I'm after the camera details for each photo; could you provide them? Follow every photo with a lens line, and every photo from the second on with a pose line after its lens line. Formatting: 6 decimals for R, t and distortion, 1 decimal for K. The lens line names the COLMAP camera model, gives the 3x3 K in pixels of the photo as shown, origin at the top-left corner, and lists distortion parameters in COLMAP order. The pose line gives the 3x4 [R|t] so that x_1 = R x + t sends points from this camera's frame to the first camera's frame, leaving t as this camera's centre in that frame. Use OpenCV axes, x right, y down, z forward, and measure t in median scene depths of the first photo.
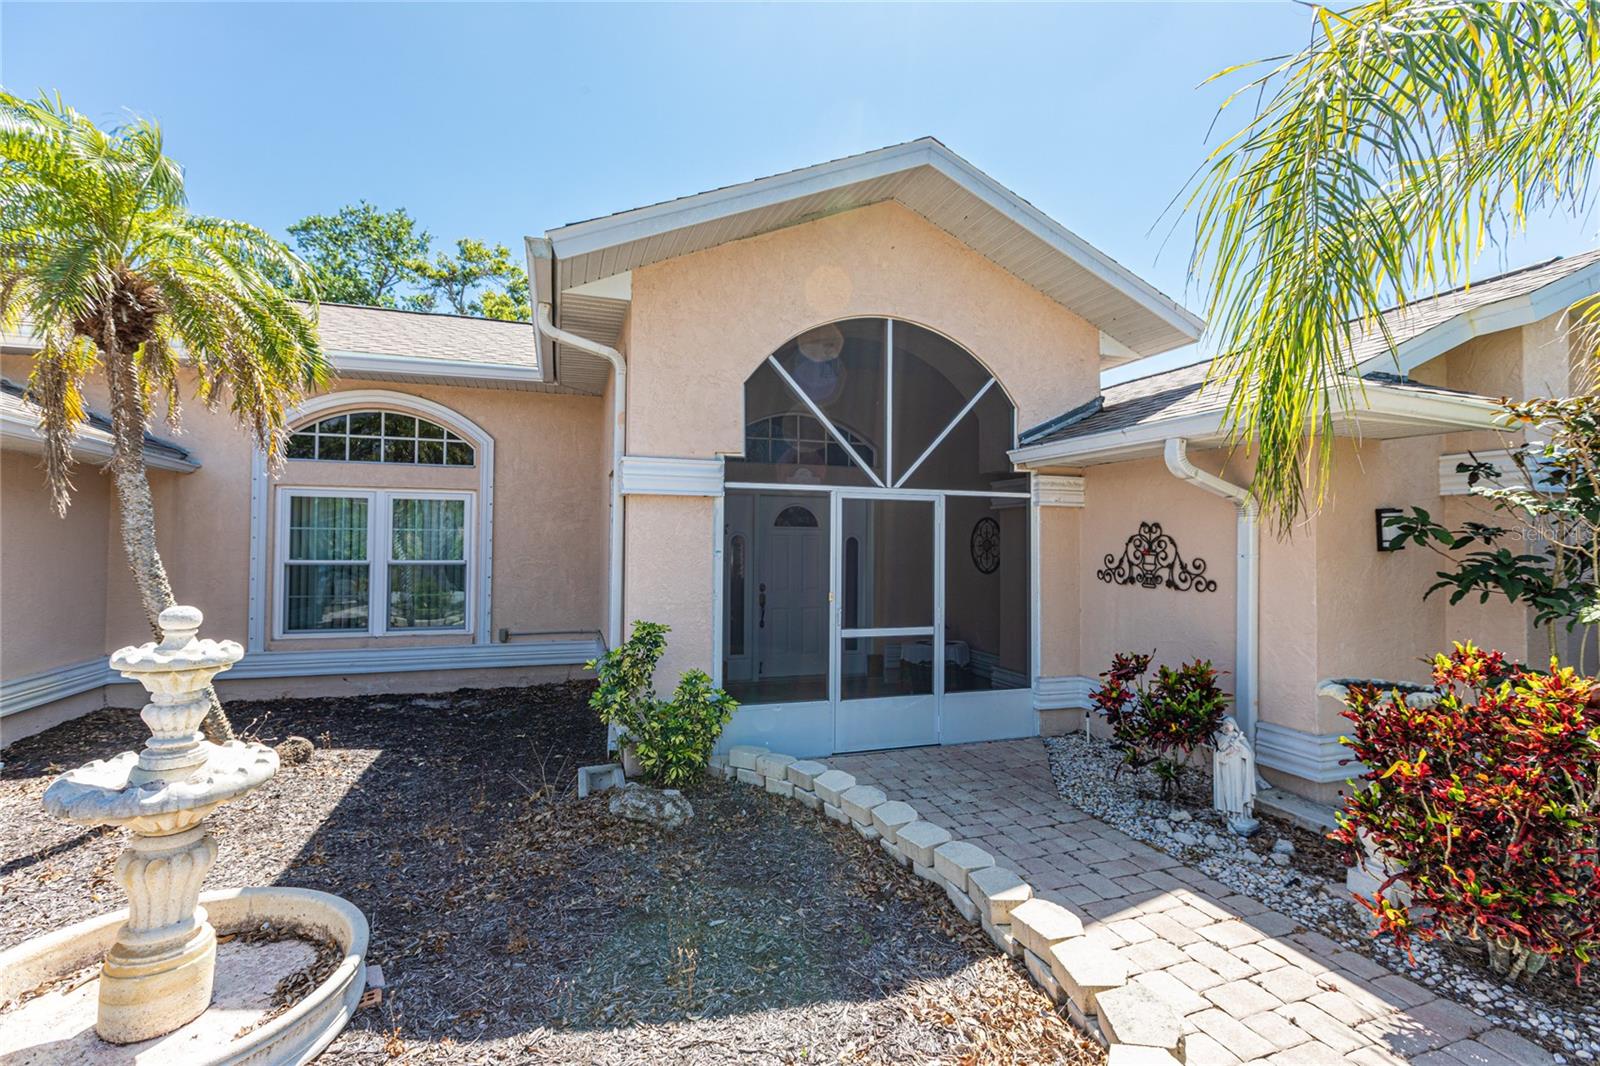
lens RADIAL K [[731.8, 0, 809.2], [0, 731.8, 544.3], [0, 0, 1]] dist [0.004373, 0.000114]
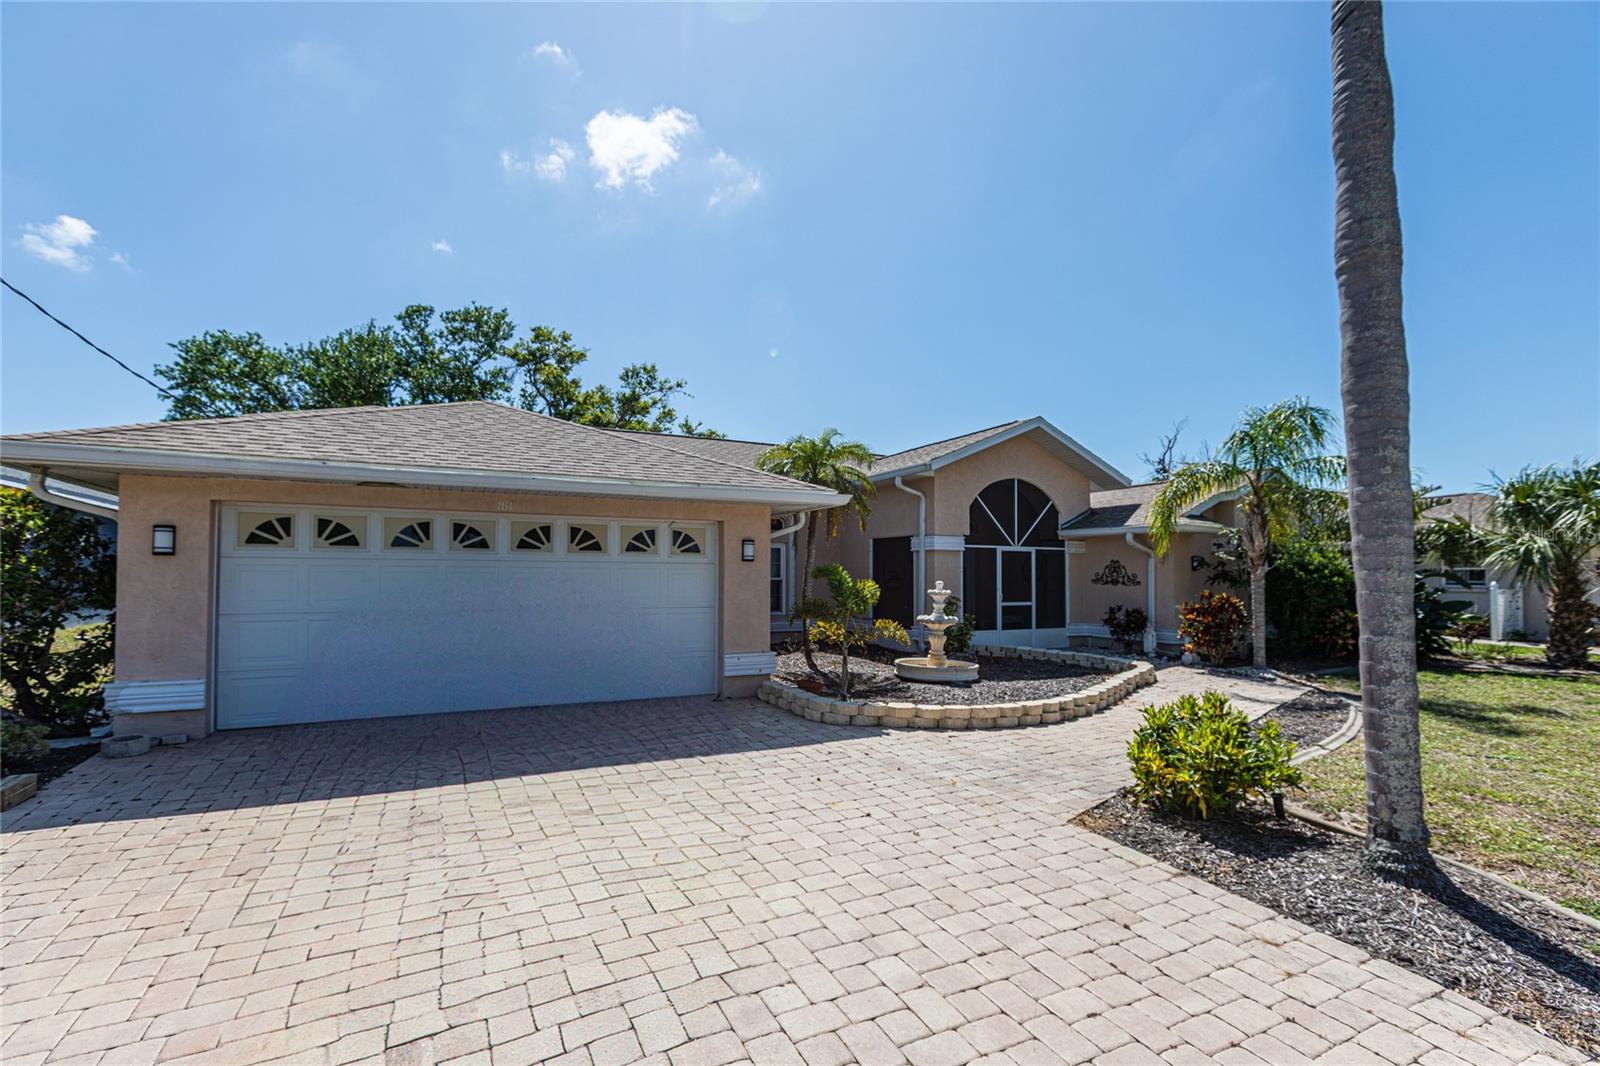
lens RADIAL K [[731.8, 0, 801.9], [0, 731.8, 575.9], [0, 0, 1]] dist [0.004373, 0.000114]
pose [[0.989184, -0.002855, 0.146655, -1.011504], [0.002598, 0.999995, 0.001943, 0.017777], [-0.146660, -0.001541, 0.989186, -1.409475]]
